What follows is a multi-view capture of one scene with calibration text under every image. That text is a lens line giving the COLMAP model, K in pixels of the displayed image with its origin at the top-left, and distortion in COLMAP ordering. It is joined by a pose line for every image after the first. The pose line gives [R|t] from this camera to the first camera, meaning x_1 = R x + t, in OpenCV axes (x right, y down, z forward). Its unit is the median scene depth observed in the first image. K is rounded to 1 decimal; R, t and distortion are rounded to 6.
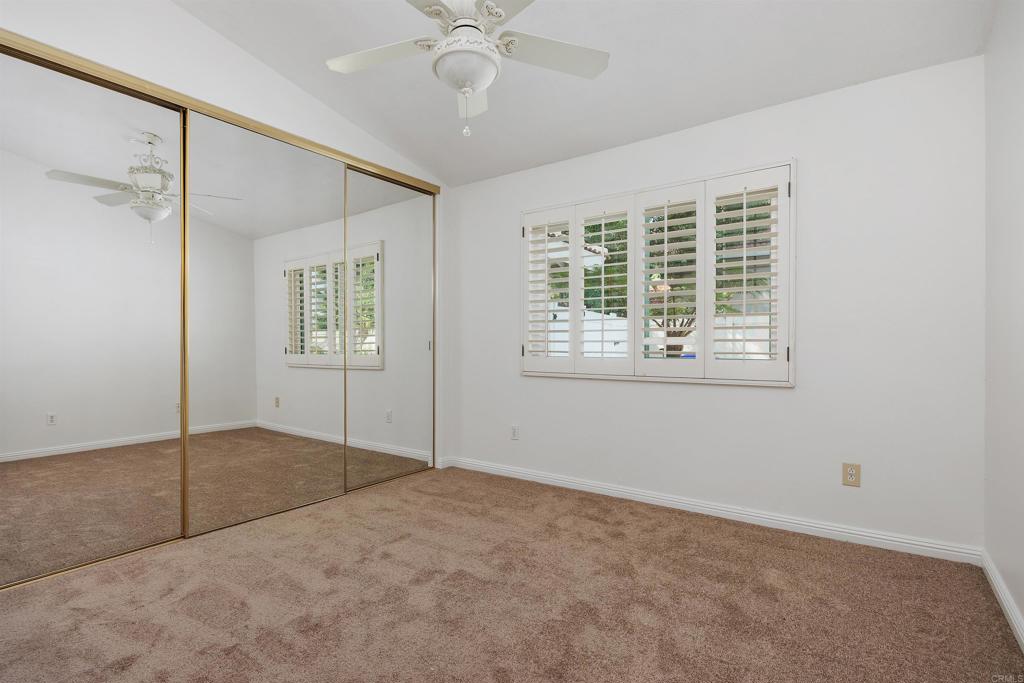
lens RADIAL K [[516.1, 0, 510.0], [0, 516.1, 339.0], [0, 0, 1]] dist [0.000726, 0.000023]
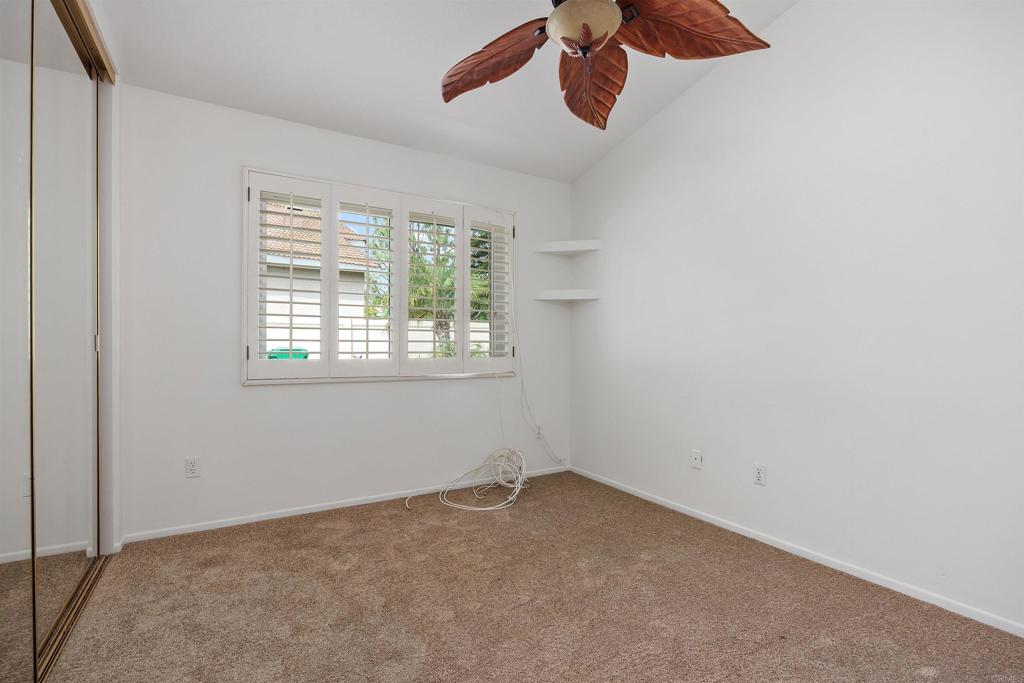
lens RADIAL K [[473.1, 0, 511.2], [0, 473.1, 348.5], [0, 0, 1]] dist [0.000774, 0.000289]
pose [[0.387884, -0.004593, 0.921697, -0.514445], [-0.013670, 0.999849, 0.010736, 0.005192], [-0.921607, -0.016764, 0.387763, 0.422047]]
